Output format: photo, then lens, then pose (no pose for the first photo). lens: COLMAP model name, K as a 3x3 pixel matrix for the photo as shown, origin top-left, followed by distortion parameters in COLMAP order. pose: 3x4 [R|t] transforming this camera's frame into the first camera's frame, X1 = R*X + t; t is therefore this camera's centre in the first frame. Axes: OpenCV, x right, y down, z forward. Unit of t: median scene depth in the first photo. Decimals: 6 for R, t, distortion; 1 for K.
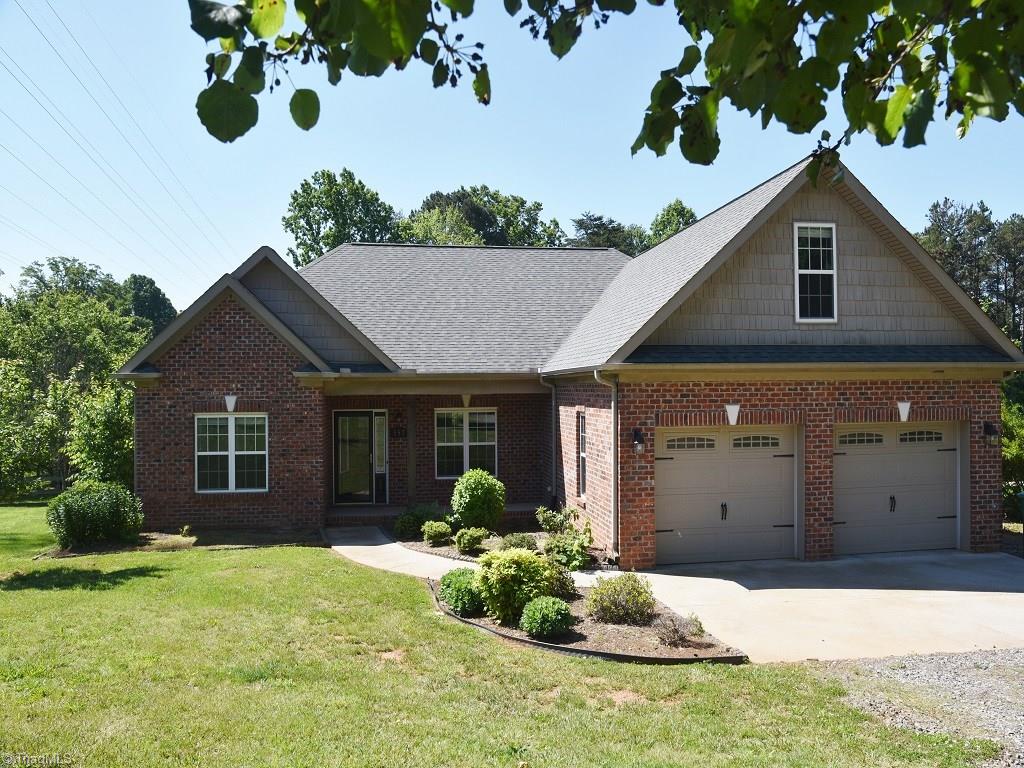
lens RADIAL K [[846.6, 0, 512.0], [0, 846.6, 384.0], [0, 0, 1]] dist [-0.085047, 0.087340]
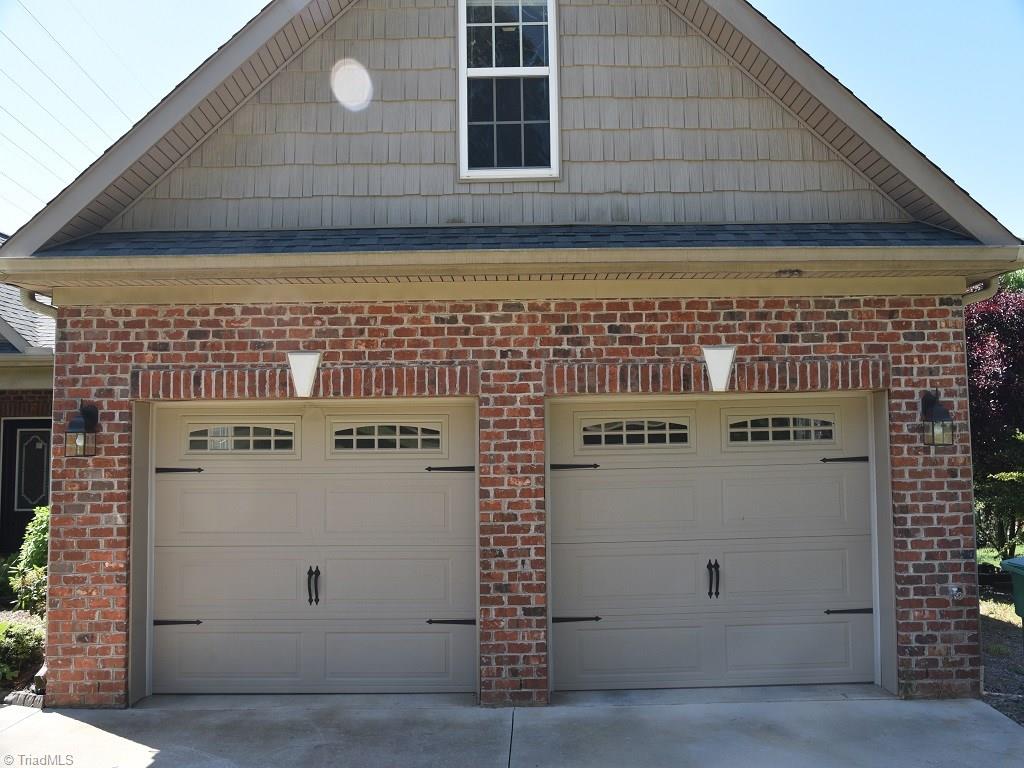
lens RADIAL K [[846.6, 0, 512.0], [0, 846.6, 384.0], [0, 0, 1]] dist [-0.085047, 0.087340]
pose [[0.987074, -0.013709, -0.159678, 0.439112], [0.004110, 0.998172, -0.060294, 0.068344], [0.160213, 0.058858, 0.985326, 0.551883]]
